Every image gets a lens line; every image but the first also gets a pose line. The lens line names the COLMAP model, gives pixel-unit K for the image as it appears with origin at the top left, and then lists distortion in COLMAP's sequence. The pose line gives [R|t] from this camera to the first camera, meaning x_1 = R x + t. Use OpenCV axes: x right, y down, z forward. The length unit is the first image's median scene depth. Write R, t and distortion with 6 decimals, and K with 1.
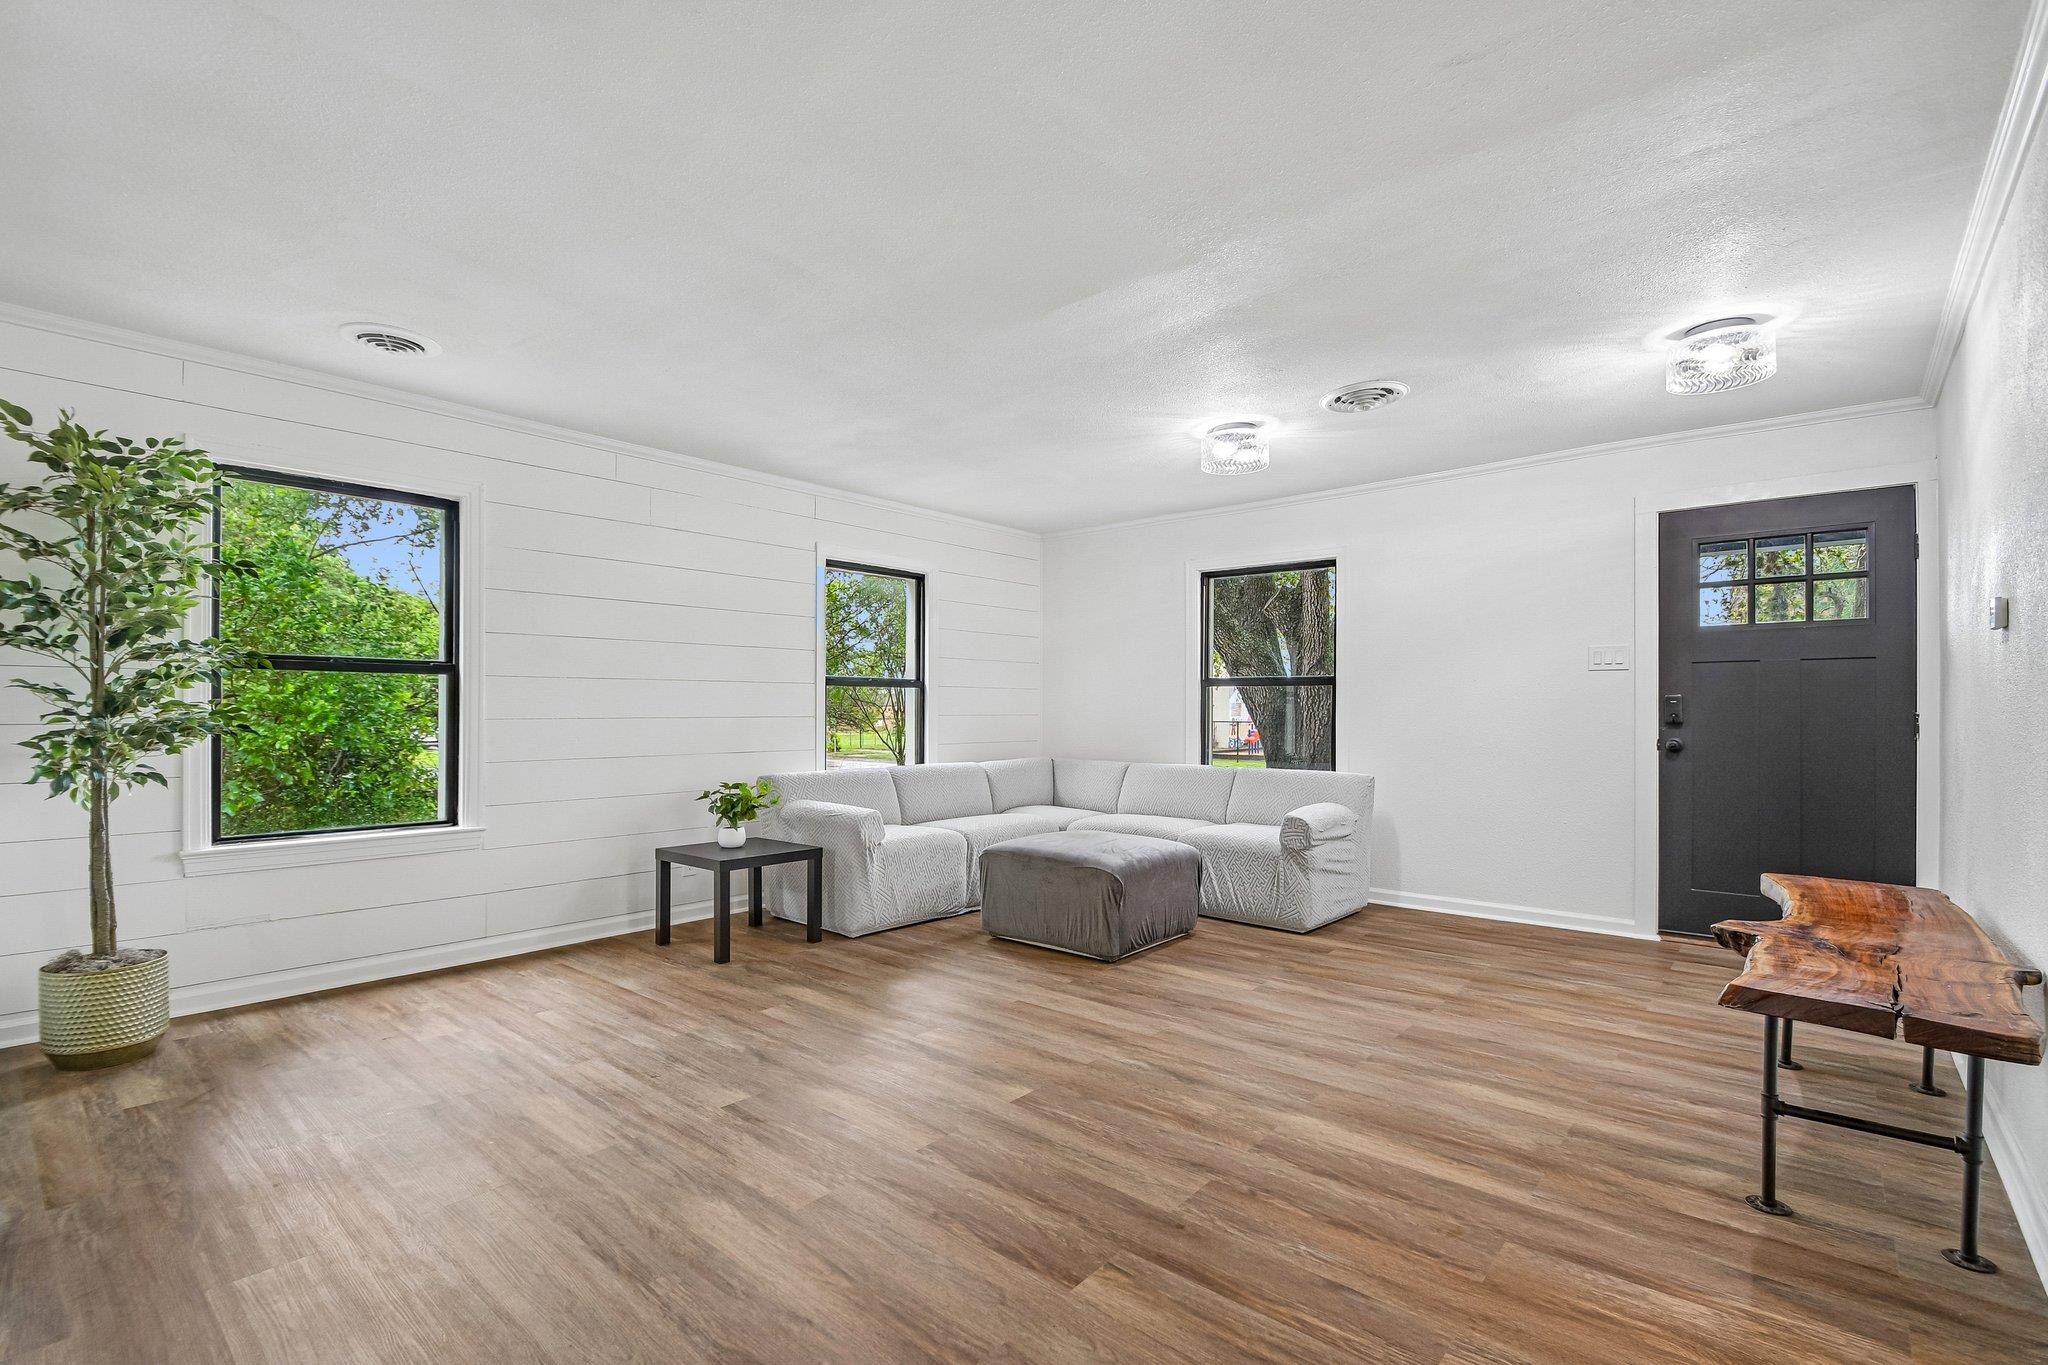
lens RADIAL K [[919.1, 0, 1017.4], [0, 919.1, 708.4], [0, 0, 1]] dist [0.014495, -0.015558]
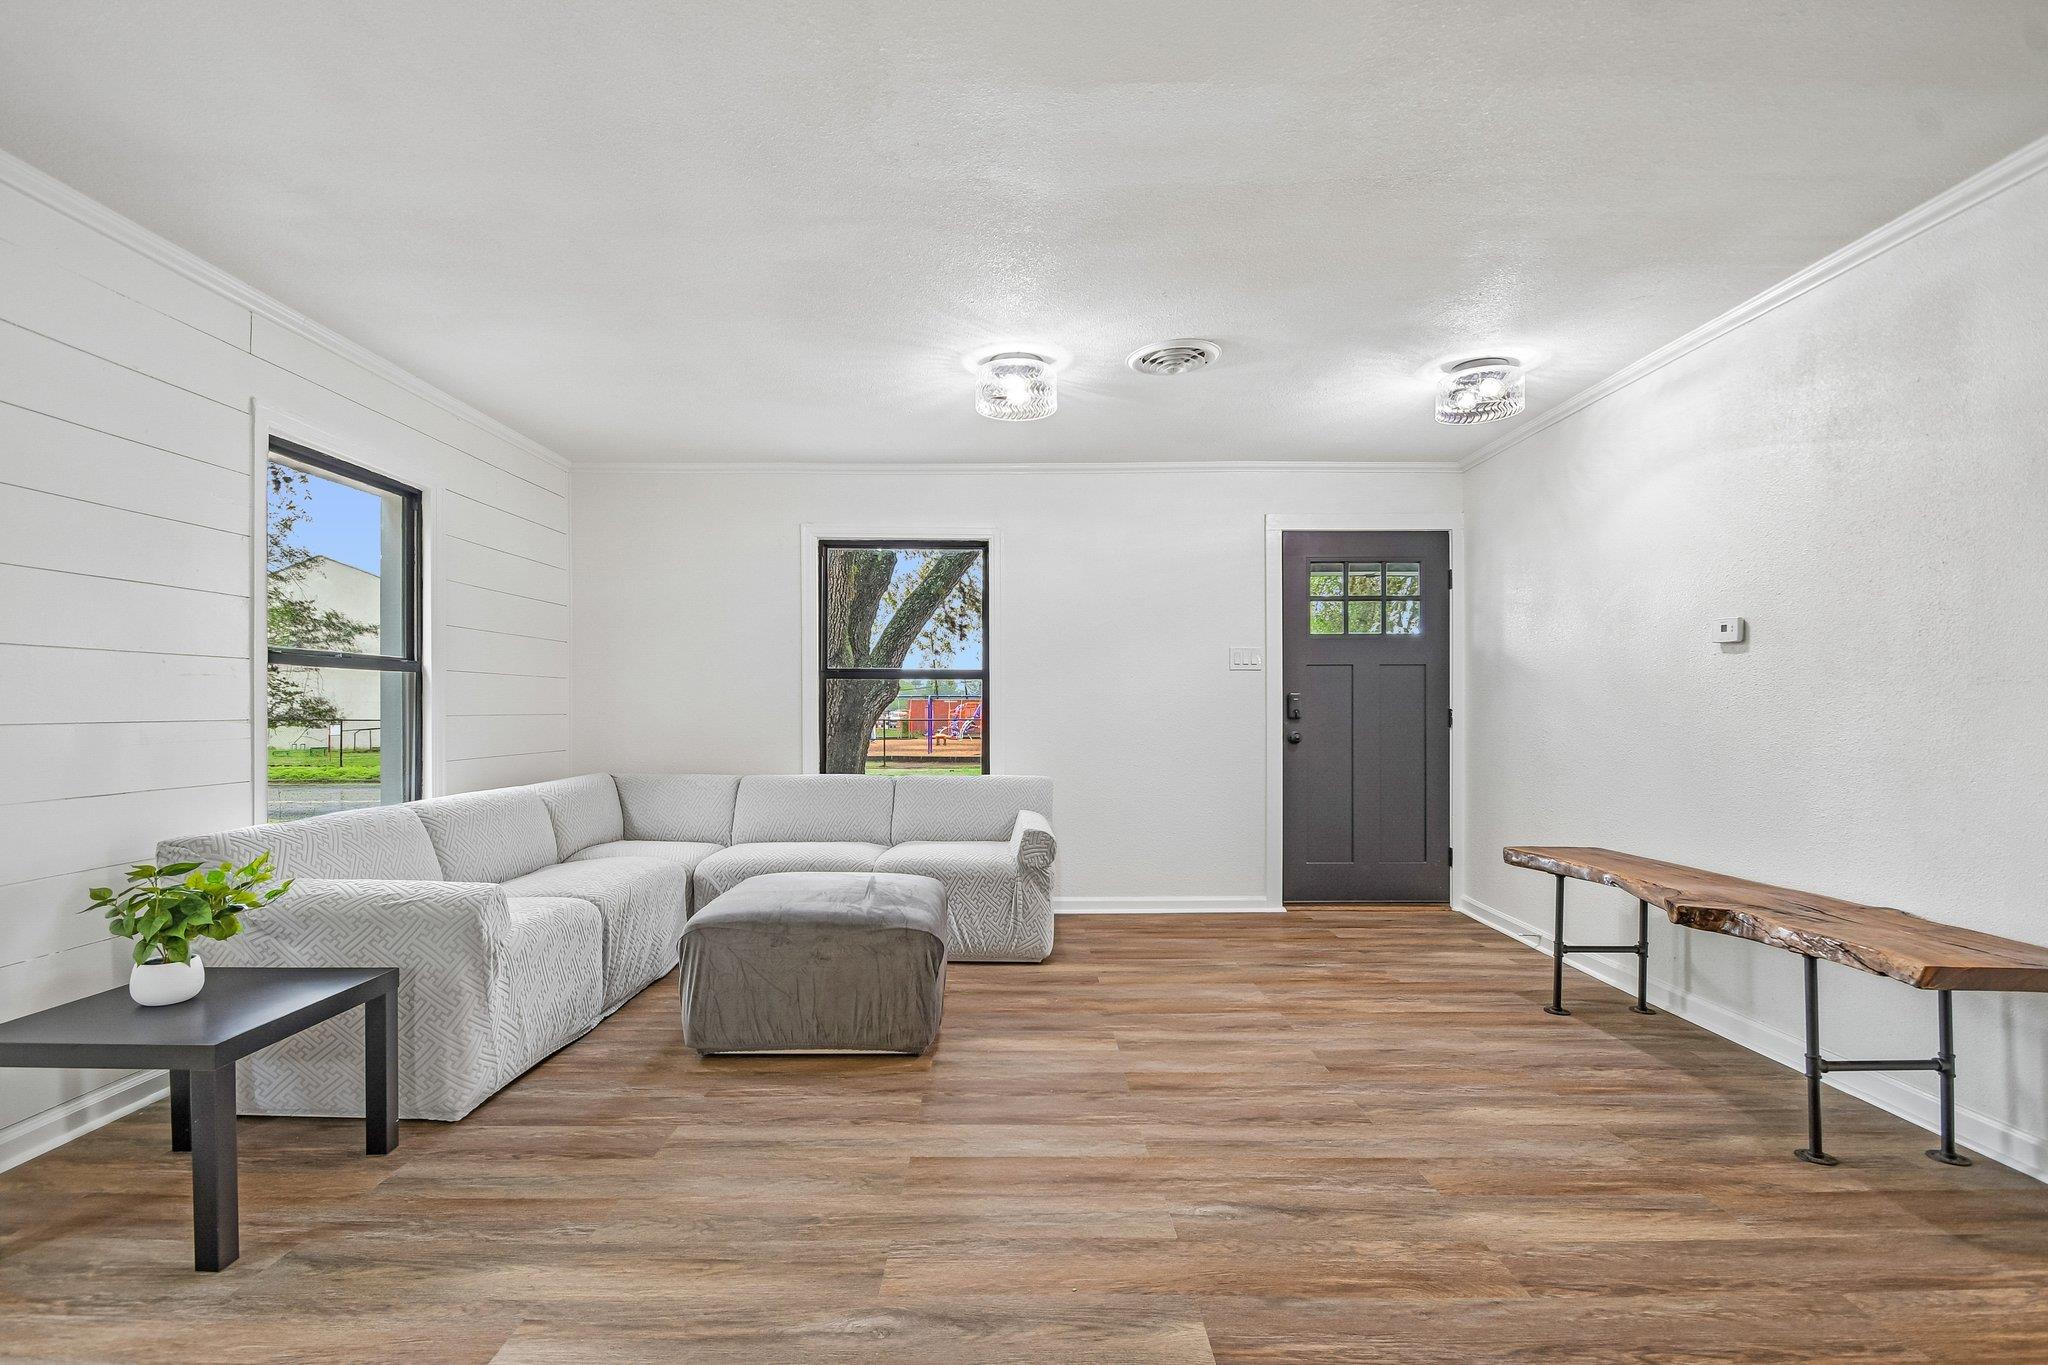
lens RADIAL K [[919.1, 0, 1017.4], [0, 919.1, 708.4], [0, 0, 1]] dist [0.014495, -0.015558]
pose [[0.757894, -0.001614, 0.652376, -0.312220], [-0.000034, 0.999997, 0.002513, 0.001268], [-0.652378, -0.001927, 0.757891, 0.399780]]
